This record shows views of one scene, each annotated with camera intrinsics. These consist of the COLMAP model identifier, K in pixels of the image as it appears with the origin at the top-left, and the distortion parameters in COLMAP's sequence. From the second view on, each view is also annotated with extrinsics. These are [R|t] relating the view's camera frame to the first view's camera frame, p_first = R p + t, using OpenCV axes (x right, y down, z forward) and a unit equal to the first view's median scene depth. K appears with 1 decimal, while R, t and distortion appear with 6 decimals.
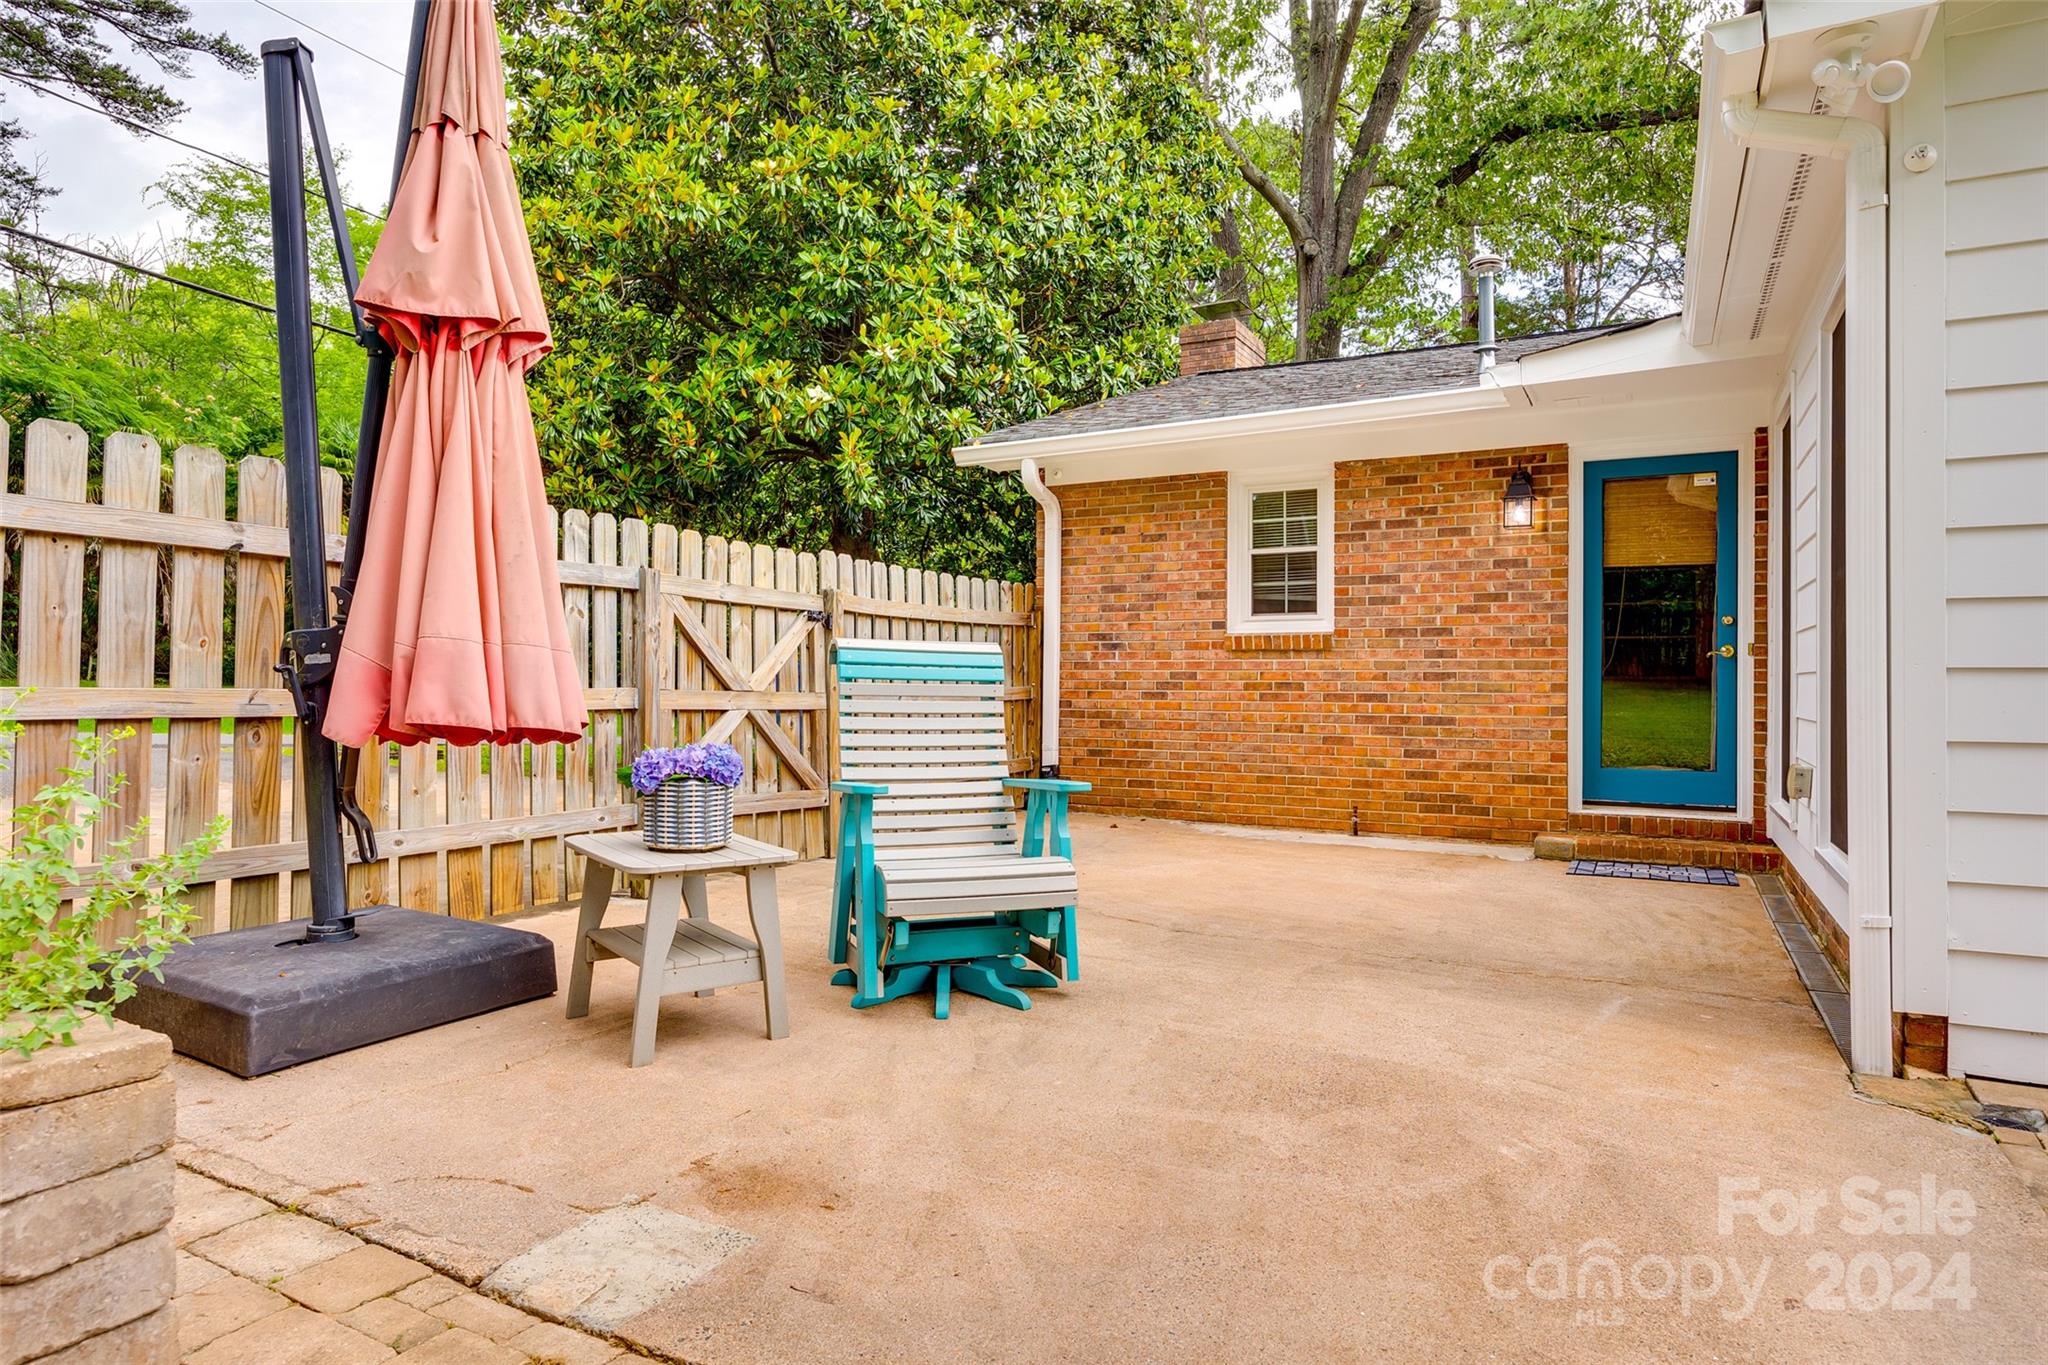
lens RADIAL K [[1178.7, 0, 1018.0], [0, 1178.7, 669.2], [0, 0, 1]] dist [-0.002760, 0.000020]
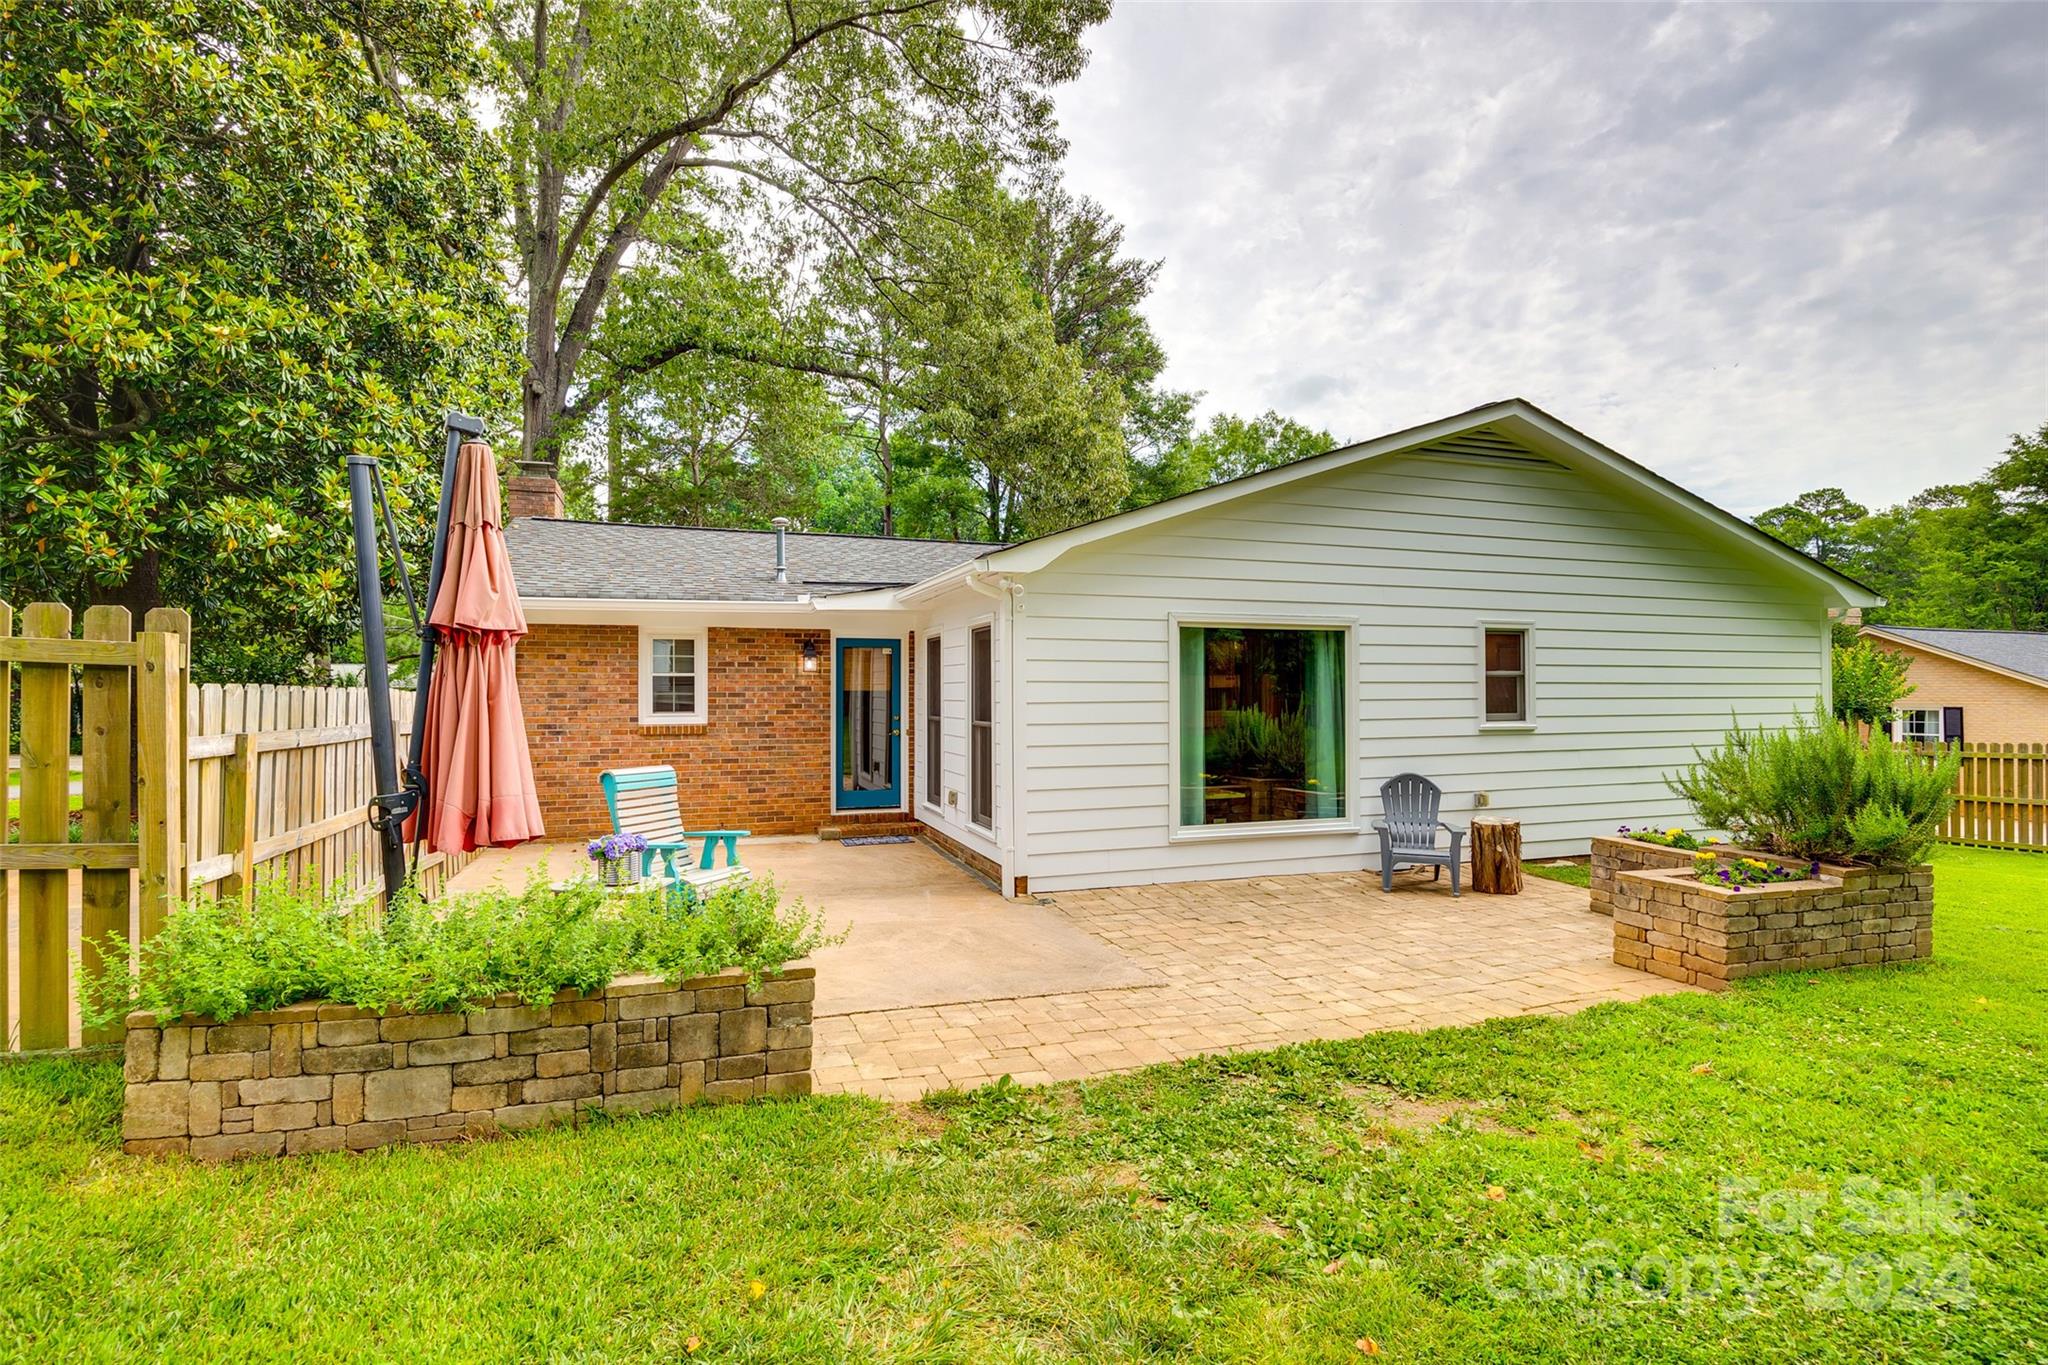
lens RADIAL K [[971.1, 0, 1026.3], [0, 971.1, 681.1], [0, 0, 1]] dist [-0.001375, -0.000237]
pose [[0.675448, 0.003217, 0.737401, -0.476978], [-0.003546, 0.999993, -0.001114, -0.095636], [-0.737400, -0.001862, 0.675454, -0.323451]]
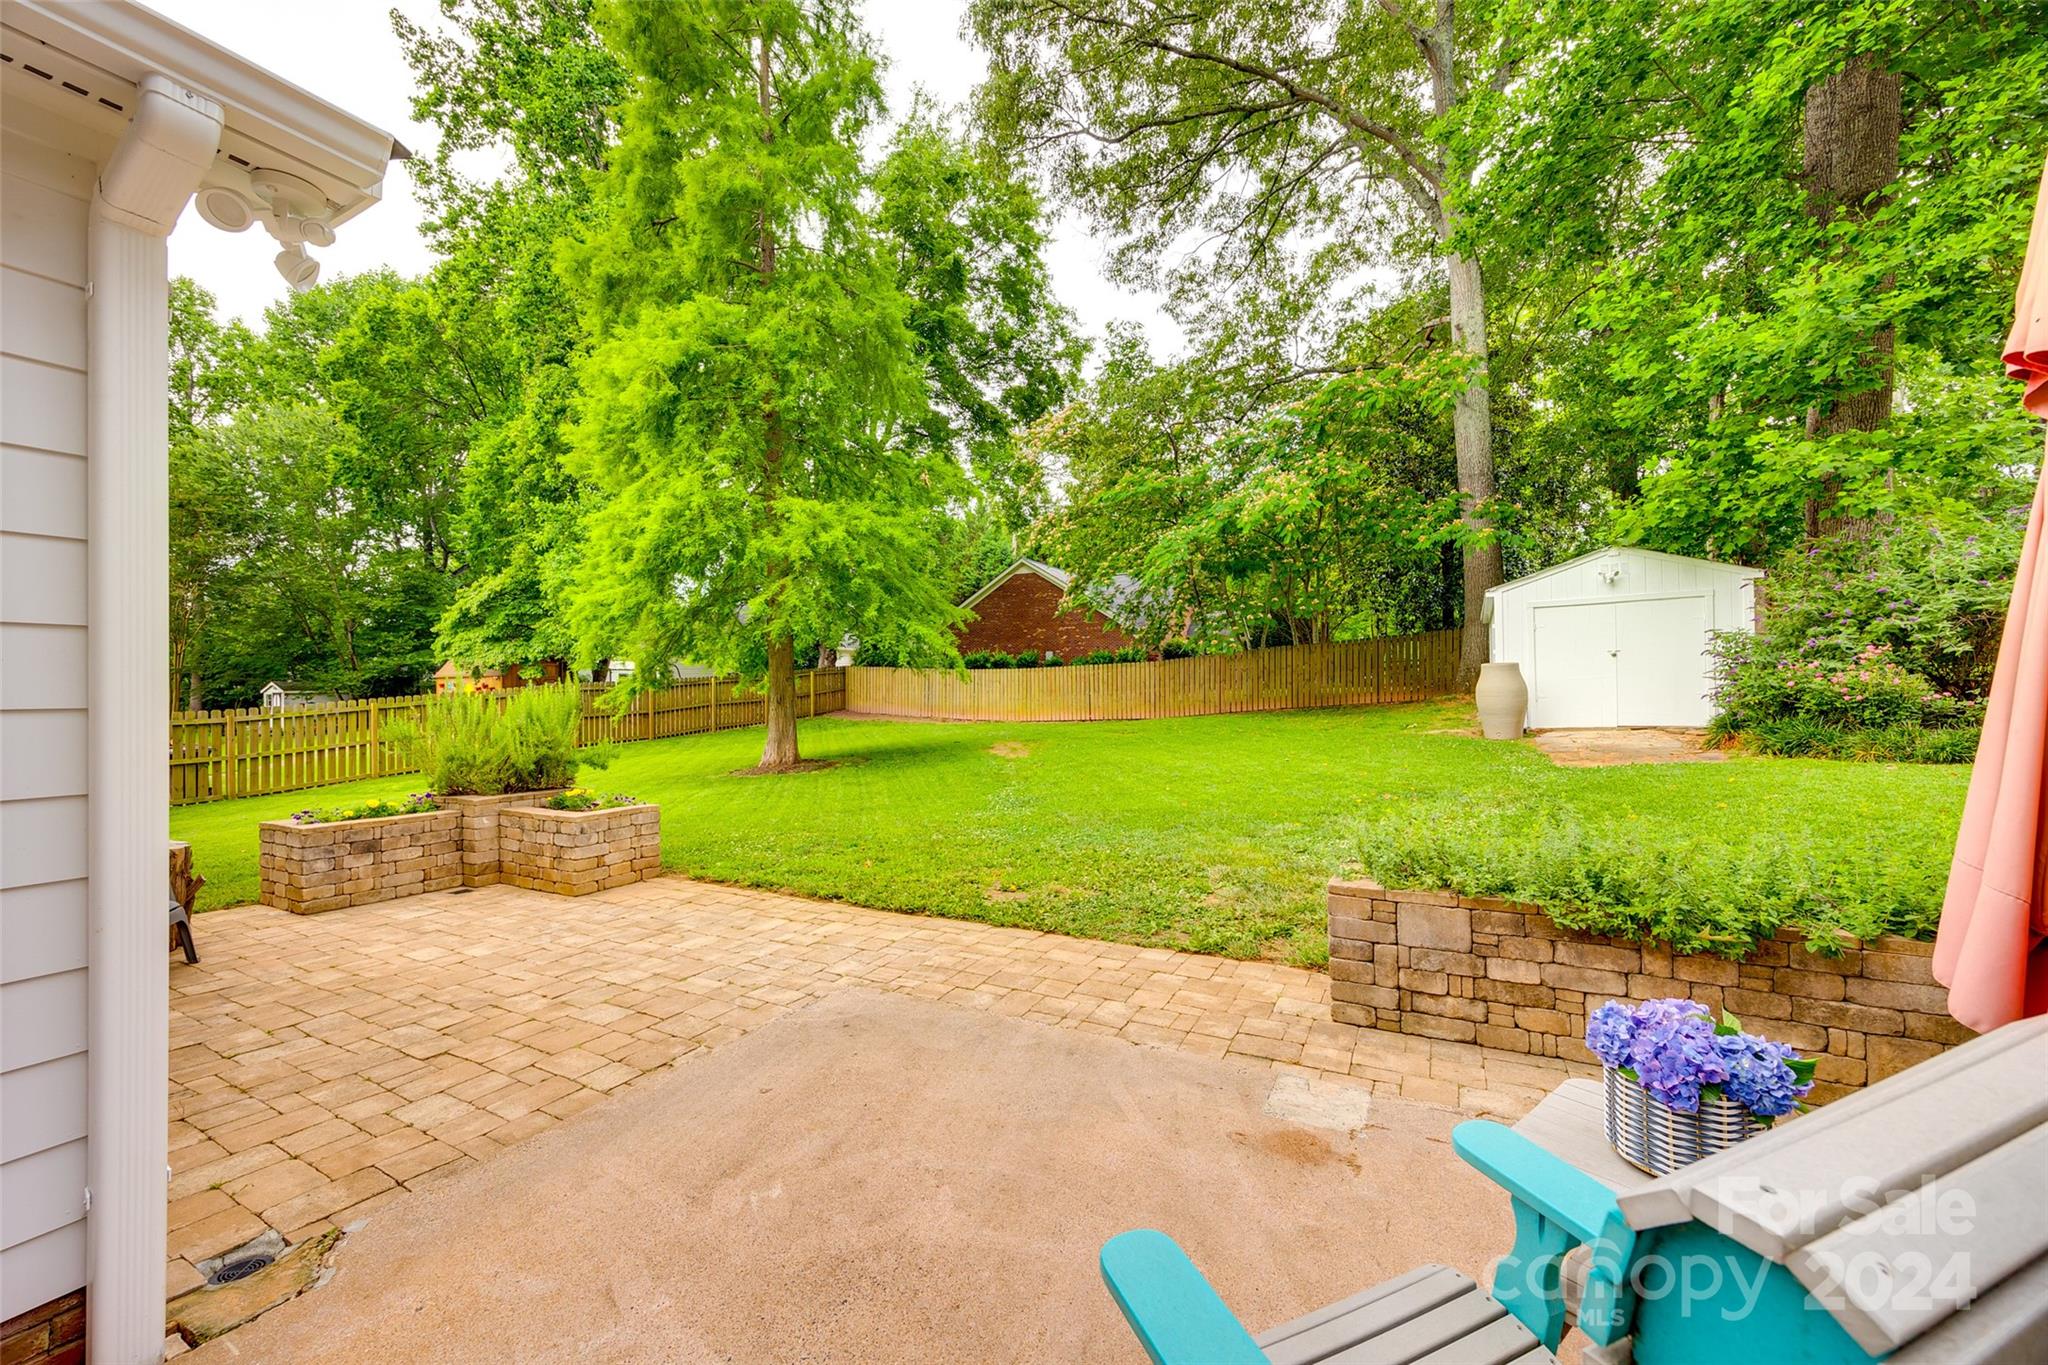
lens RADIAL K [[810.0, 0, 1022.4], [0, 810.0, 688.6], [0, 0, 1]] dist [-0.000556, -0.000025]
pose [[-0.999999, 0.001085, -0.000406, 0.045712], [0.001088, 0.999977, -0.006639, -0.052926], [0.000399, -0.006640, -0.999978, 0.653214]]
